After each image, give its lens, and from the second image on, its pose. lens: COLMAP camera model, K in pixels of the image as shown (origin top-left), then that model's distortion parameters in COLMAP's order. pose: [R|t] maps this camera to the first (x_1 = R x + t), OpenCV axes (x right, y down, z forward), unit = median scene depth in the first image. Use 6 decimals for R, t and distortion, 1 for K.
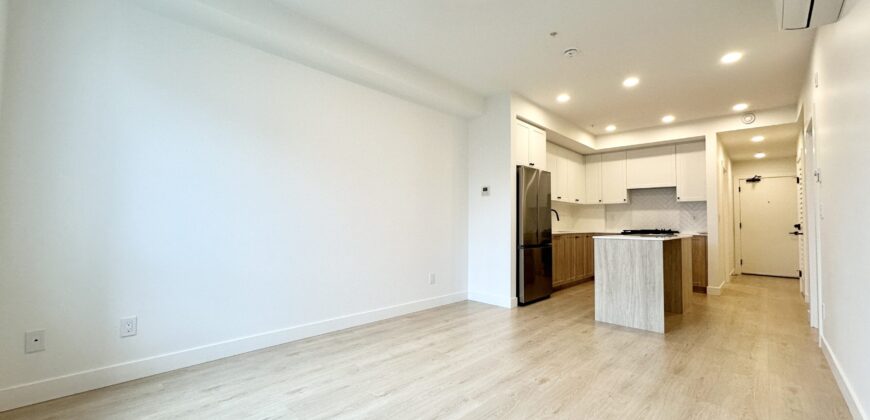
lens RADIAL K [[340.0, 0, 439.6], [0, 340.0, 210.4], [0, 0, 1]] dist [-0.001633, -0.000181]
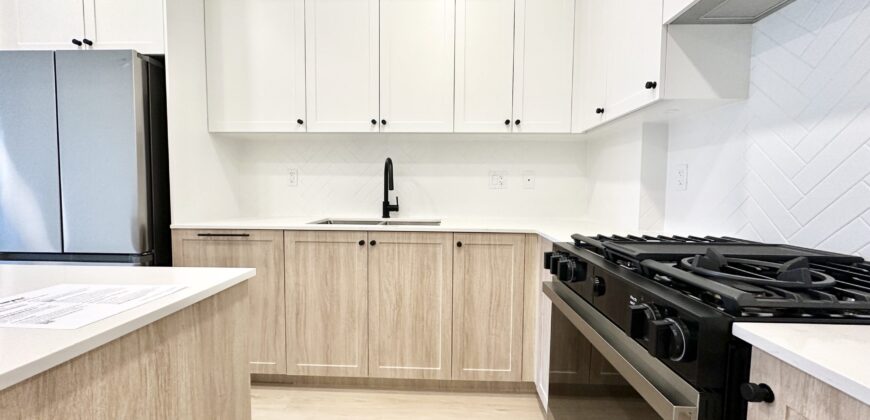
lens RADIAL K [[340.0, 0, 434.2], [0, 340.0, 207.7], [0, 0, 1]] dist [-0.001633, -0.000181]
pose [[0.669964, 0.033977, -0.741615, 0.708298], [0.028811, 0.997010, 0.071706, 0.027915], [0.741834, -0.069407, 0.666982, 0.886289]]
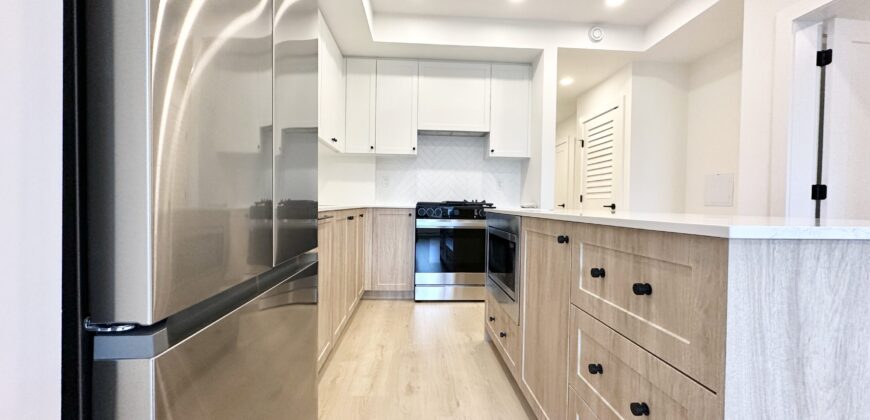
lens RADIAL K [[340.0, 0, 431.6], [0, 340.0, 212.1], [0, 0, 1]] dist [-0.001633, -0.000181]
pose [[0.687056, -0.015925, 0.726430, 0.180440], [-0.038598, 0.997548, 0.058376, 0.045874], [-0.725578, -0.068146, 0.684757, 0.680541]]
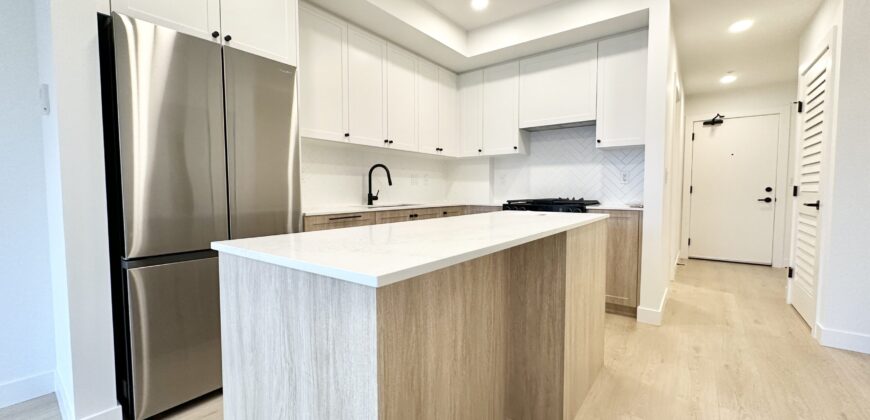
lens RADIAL K [[340.0, 0, 437.7], [0, 340.0, 208.6], [0, 0, 1]] dist [-0.001633, -0.000181]
pose [[0.993947, -0.018435, 0.108304, 0.404801], [0.008162, 0.995487, 0.094543, 0.018790], [-0.109558, -0.093087, 0.989612, 0.501874]]
